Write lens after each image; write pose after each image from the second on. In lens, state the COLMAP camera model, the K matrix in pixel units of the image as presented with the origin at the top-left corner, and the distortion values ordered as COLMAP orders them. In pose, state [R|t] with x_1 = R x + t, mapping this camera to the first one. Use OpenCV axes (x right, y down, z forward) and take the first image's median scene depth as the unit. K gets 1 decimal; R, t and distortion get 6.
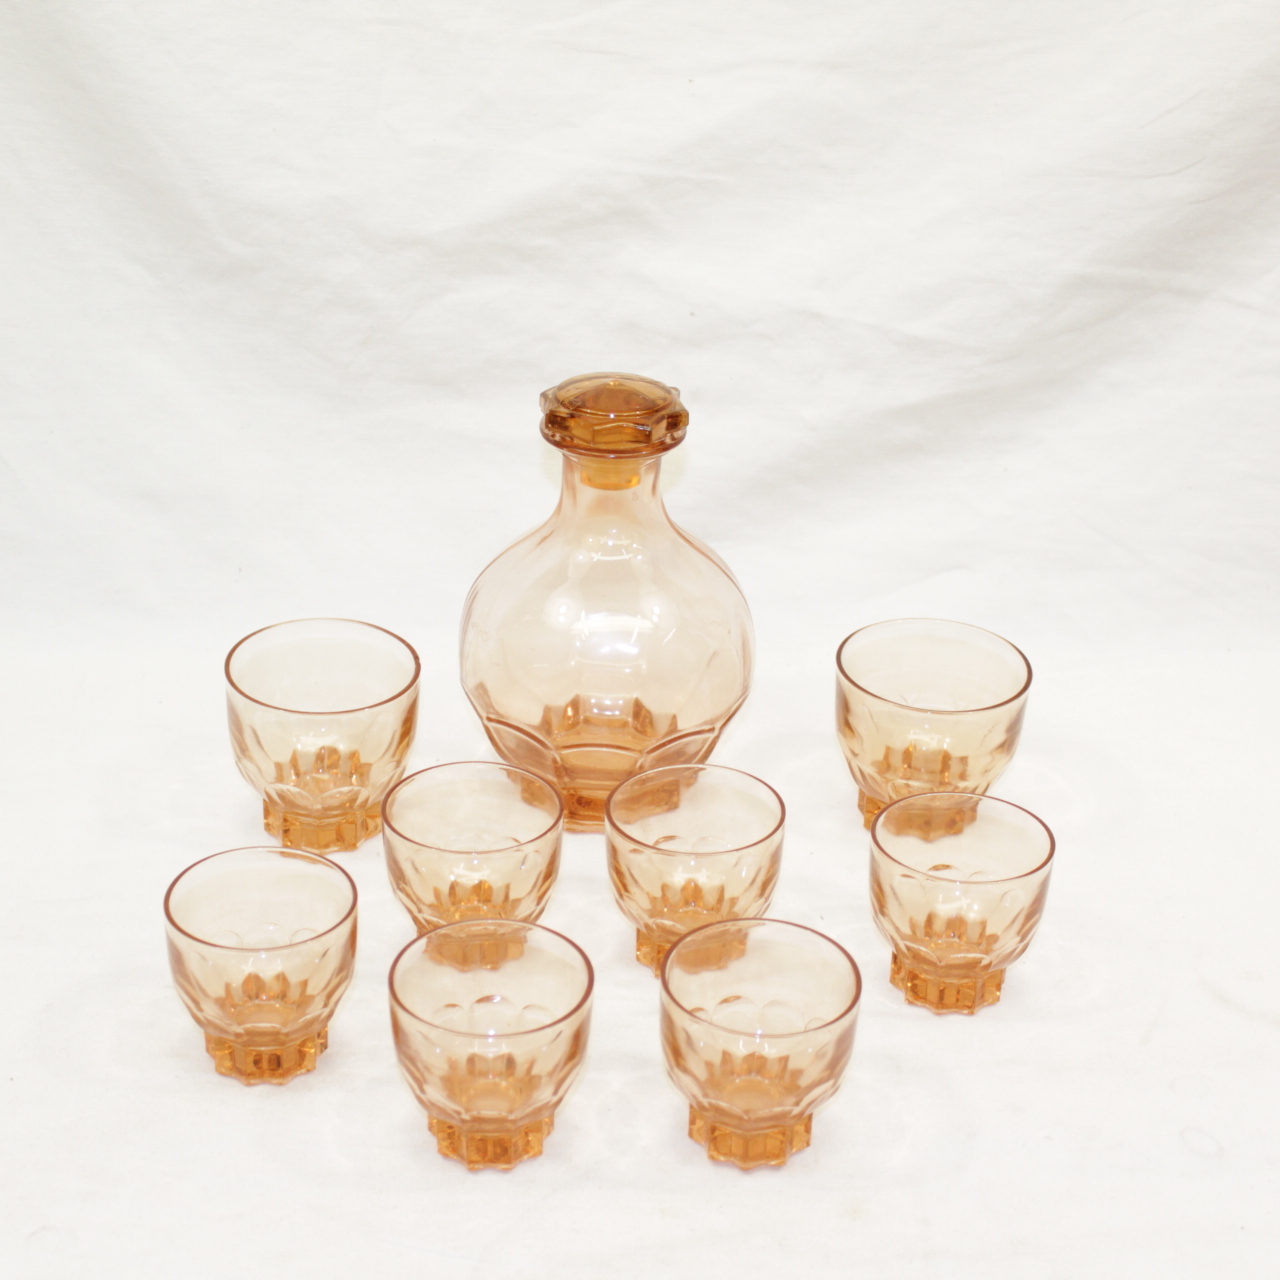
lens RADIAL K [[2381.6, 0, 640.0], [0, 2381.6, 637.2], [0, 0, 1]] dist [-0.095808, 0.000000]
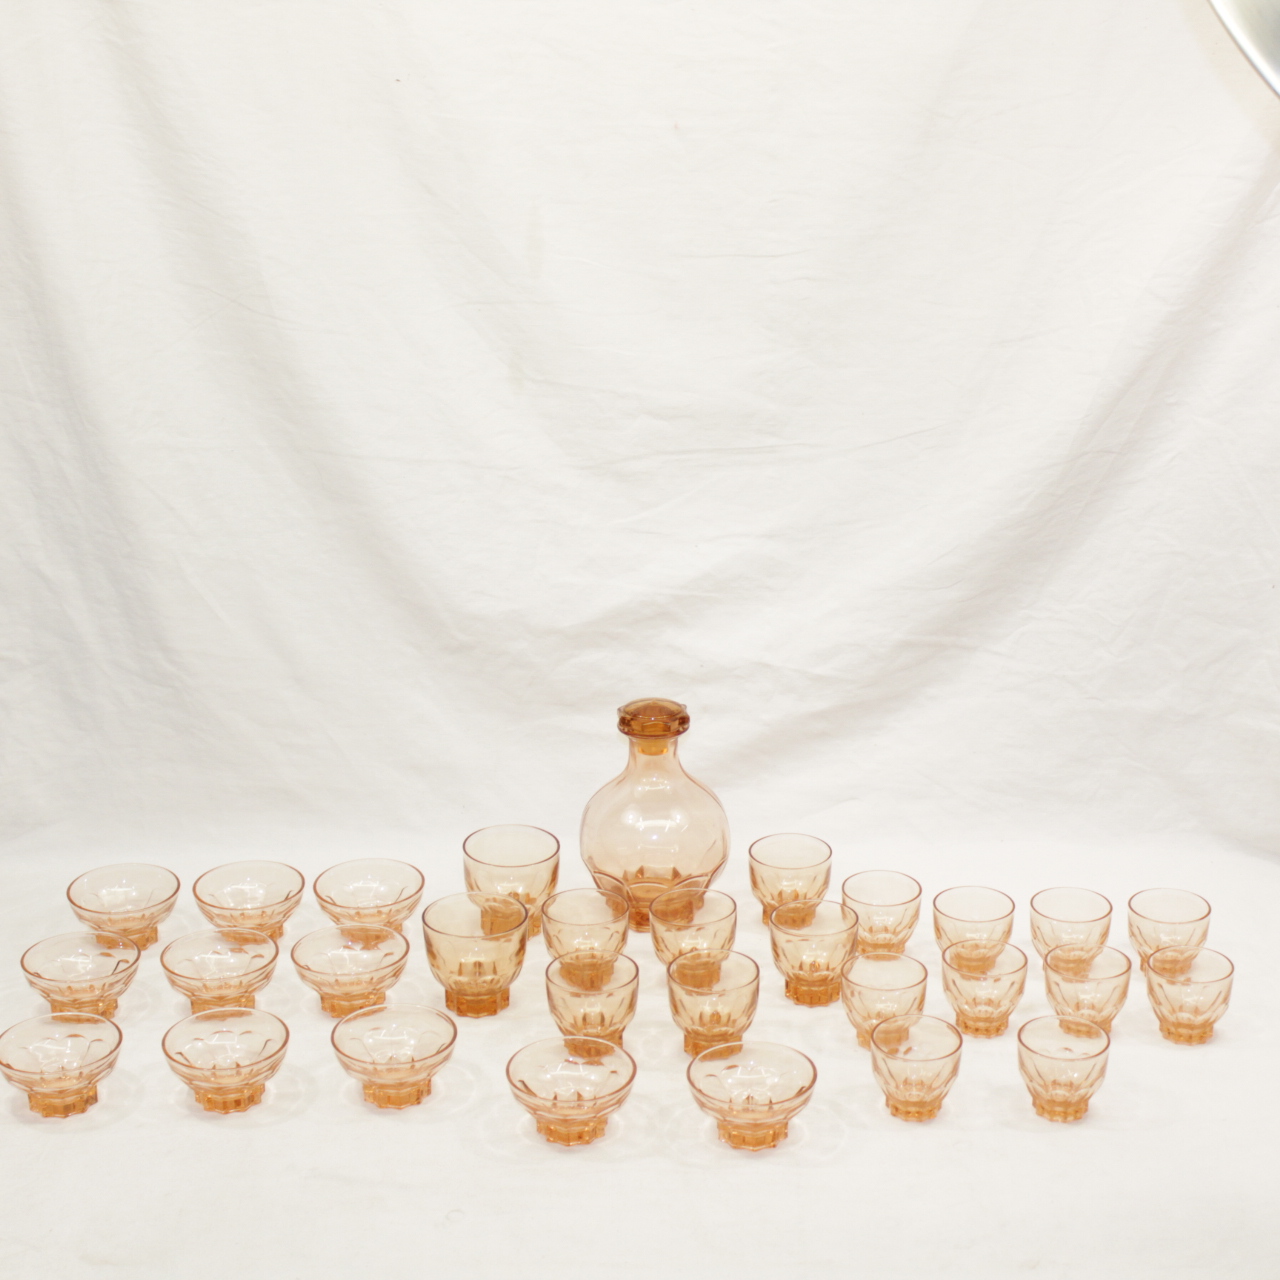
lens RADIAL K [[2073.5, 0, 641.8], [0, 2073.5, 639.9], [0, 0, 1]] dist [0.001800, 0.000000]
pose [[0.998221, -0.023305, -0.054878, 0.069074], [0.015428, 0.990057, -0.139815, 0.077817], [0.057591, 0.138720, 0.988656, -0.673785]]
